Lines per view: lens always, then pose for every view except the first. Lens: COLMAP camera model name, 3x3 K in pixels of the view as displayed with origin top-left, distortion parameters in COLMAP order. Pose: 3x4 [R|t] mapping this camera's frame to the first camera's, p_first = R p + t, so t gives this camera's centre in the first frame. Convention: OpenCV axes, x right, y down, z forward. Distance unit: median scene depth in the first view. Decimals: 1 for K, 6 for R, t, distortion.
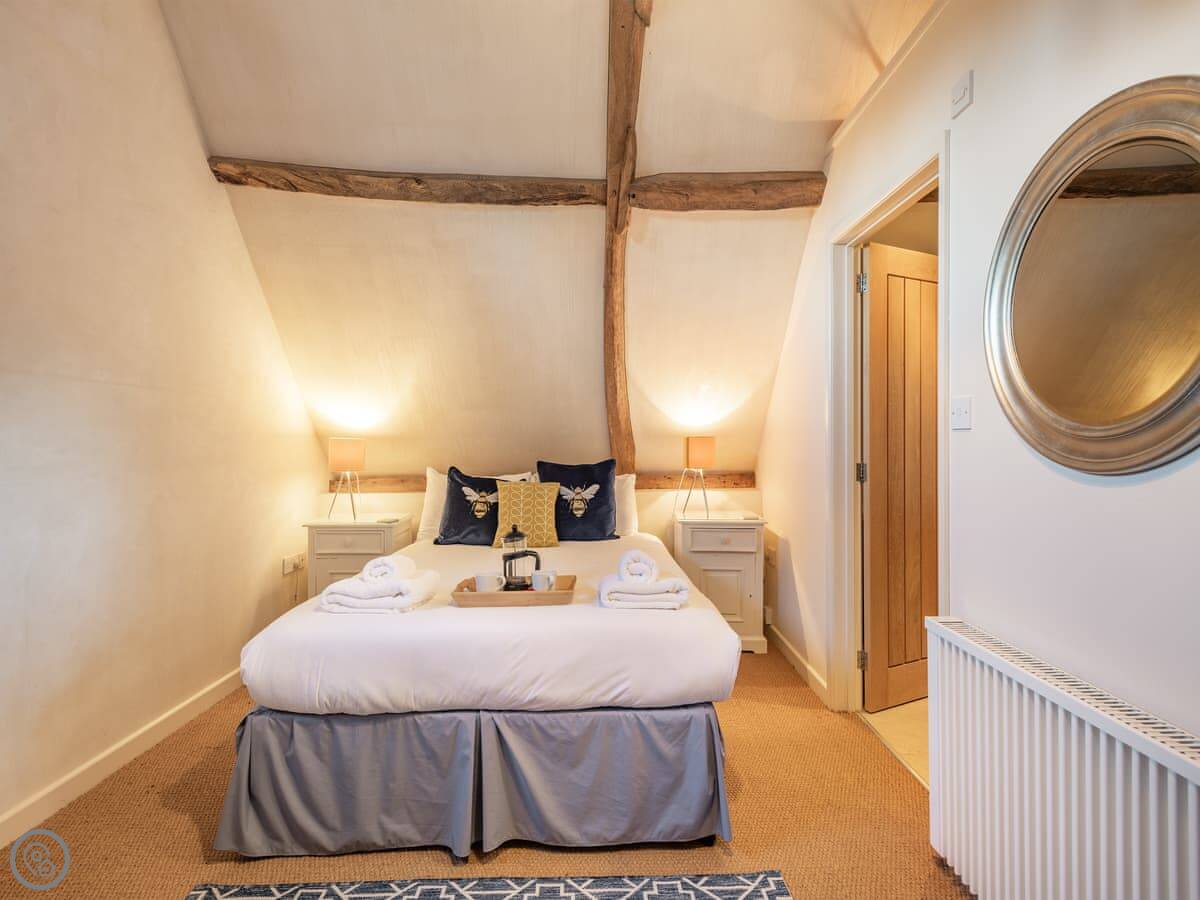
lens RADIAL K [[555.0, 0, 602.0], [0, 555.0, 447.5], [0, 0, 1]] dist [0.000896, -0.000556]
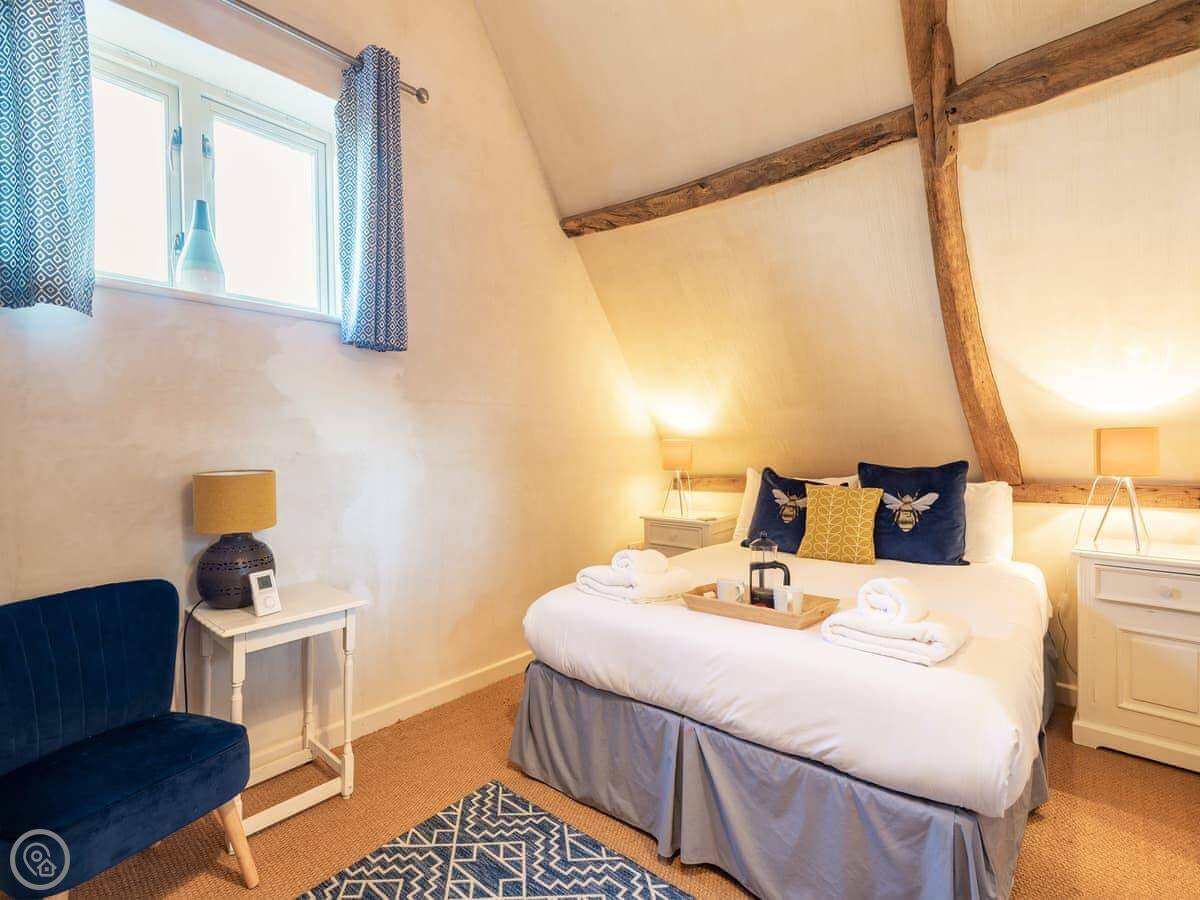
lens RADIAL K [[560.7, 0, 594.0], [0, 560.7, 451.8], [0, 0, 1]] dist [0.001698, -0.000851]
pose [[0.734245, -0.004774, -0.678868, 0.219066], [0.009707, 0.999947, 0.003468, 0.001120], [0.678816, -0.009137, 0.734252, 0.111044]]
